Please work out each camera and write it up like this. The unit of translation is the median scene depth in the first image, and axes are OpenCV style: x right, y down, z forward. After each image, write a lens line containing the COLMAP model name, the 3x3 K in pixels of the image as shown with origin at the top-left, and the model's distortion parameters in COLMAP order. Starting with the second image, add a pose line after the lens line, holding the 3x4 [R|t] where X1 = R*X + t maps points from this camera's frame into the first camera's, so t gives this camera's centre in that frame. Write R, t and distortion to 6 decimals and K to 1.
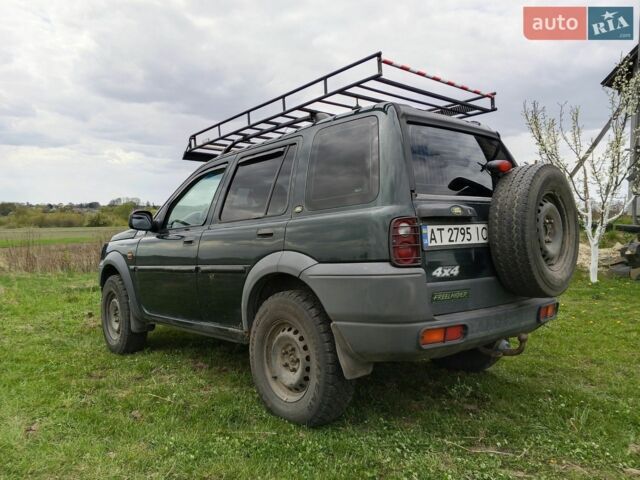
lens RADIAL K [[522.0, 0, 316.8], [0, 522.0, 233.7], [0, 0, 1]] dist [0.046525, -0.074968]
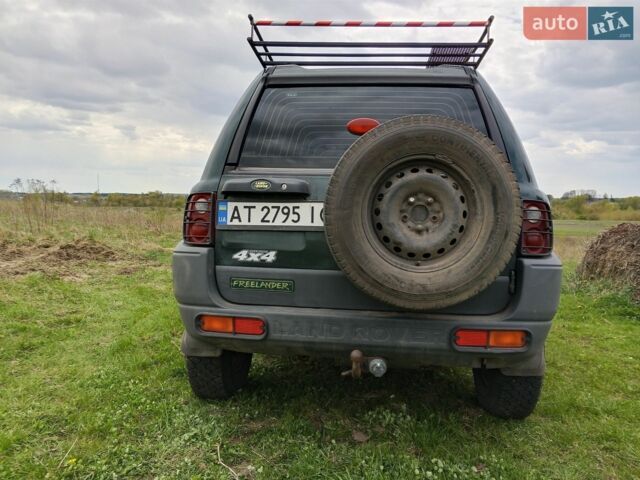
lens RADIAL K [[522.0, 0, 320.4], [0, 522.0, 239.8], [0, 0, 1]] dist [0.046525, -0.074968]
pose [[0.685335, 0.055402, -0.726118, 0.862435], [-0.037277, 0.998464, 0.040999, 0.005422], [0.727274, -0.001031, 0.686347, 0.439396]]
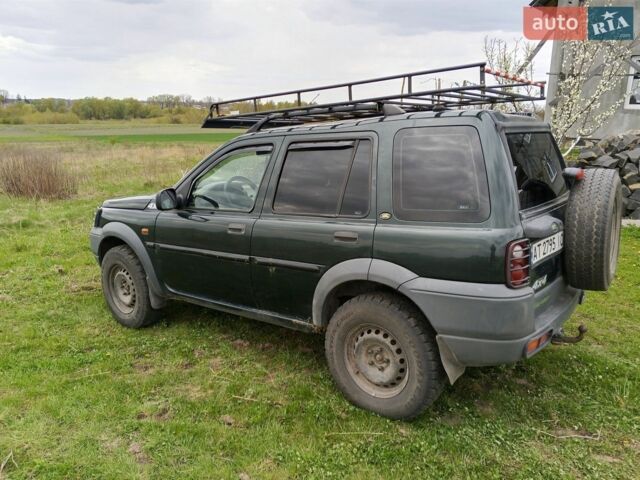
lens RADIAL K [[522.0, 0, 318.6], [0, 522.0, 236.8], [0, 0, 1]] dist [0.046525, -0.074968]
pose [[0.981155, -0.035542, 0.189924, -0.365477], [-0.002462, 0.980556, 0.196222, -0.211275], [-0.193205, -0.192992, 0.961991, 0.056682]]
